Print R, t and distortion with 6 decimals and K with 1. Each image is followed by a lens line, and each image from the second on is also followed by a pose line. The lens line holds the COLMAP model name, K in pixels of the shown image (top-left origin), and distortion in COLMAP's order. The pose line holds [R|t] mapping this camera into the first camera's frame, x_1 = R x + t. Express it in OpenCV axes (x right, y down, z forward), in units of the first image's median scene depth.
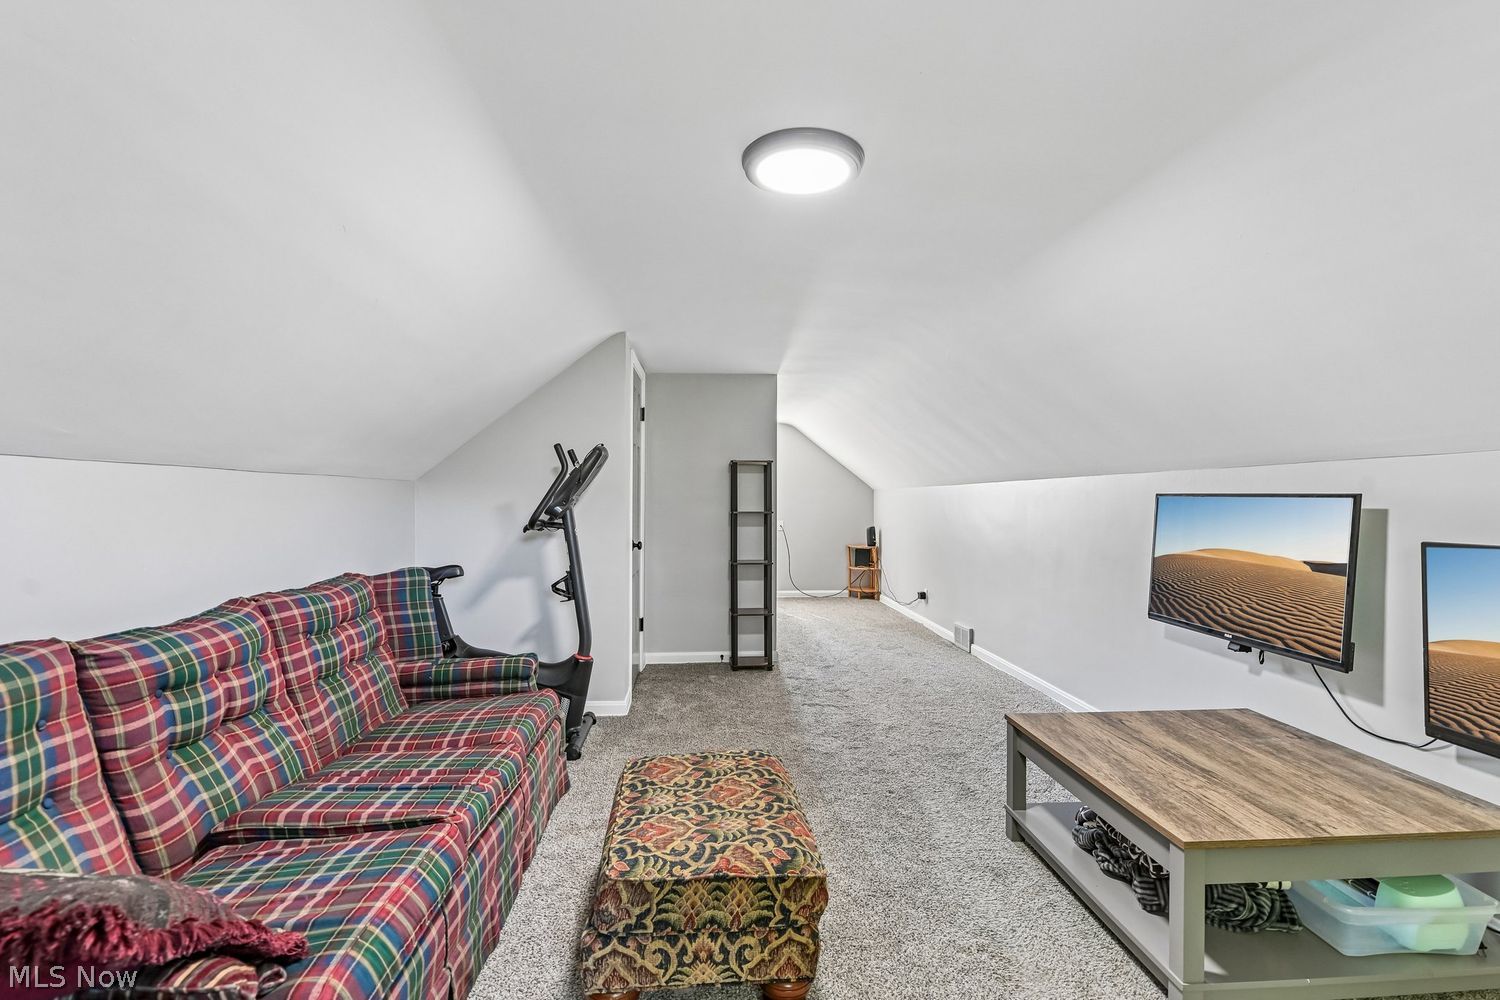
lens RADIAL K [[679.7, 0, 750.3], [0, 679.7, 502.0], [0, 0, 1]] dist [0.003347, -0.003384]
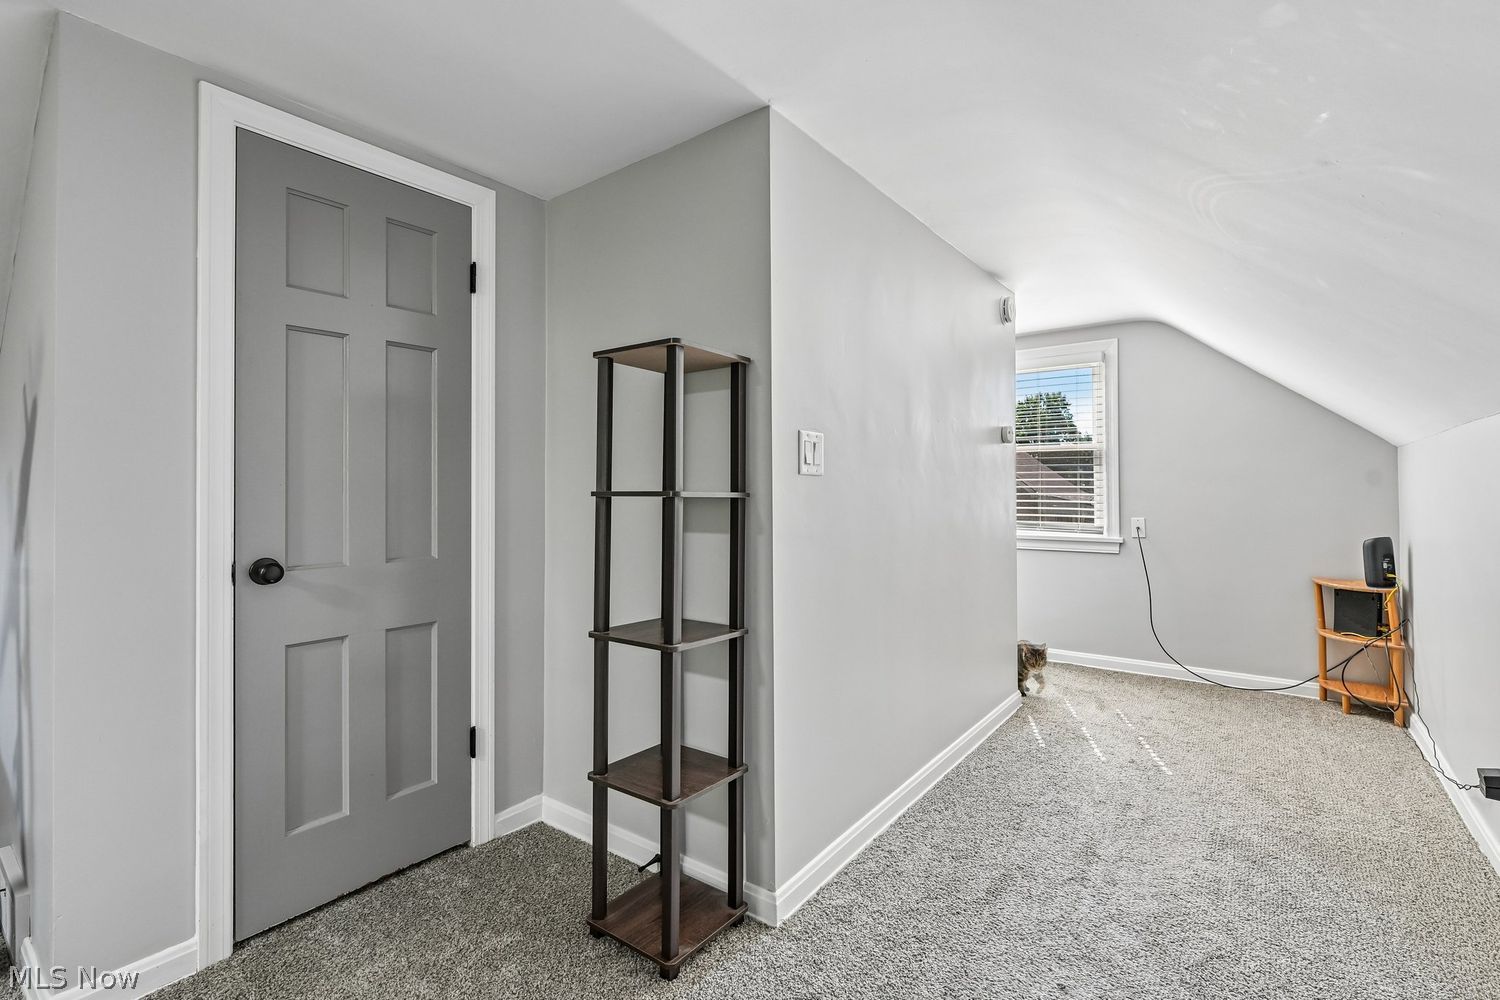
lens RADIAL K [[679.7, 0, 749.0], [0, 679.7, 496.3], [0, 0, 1]] dist [0.003347, -0.003384]
pose [[0.742232, -0.008061, -0.670094, 0.170357], [0.007818, 0.999964, -0.003369, 0.010249], [0.670097, -0.002738, 0.742268, 0.456324]]
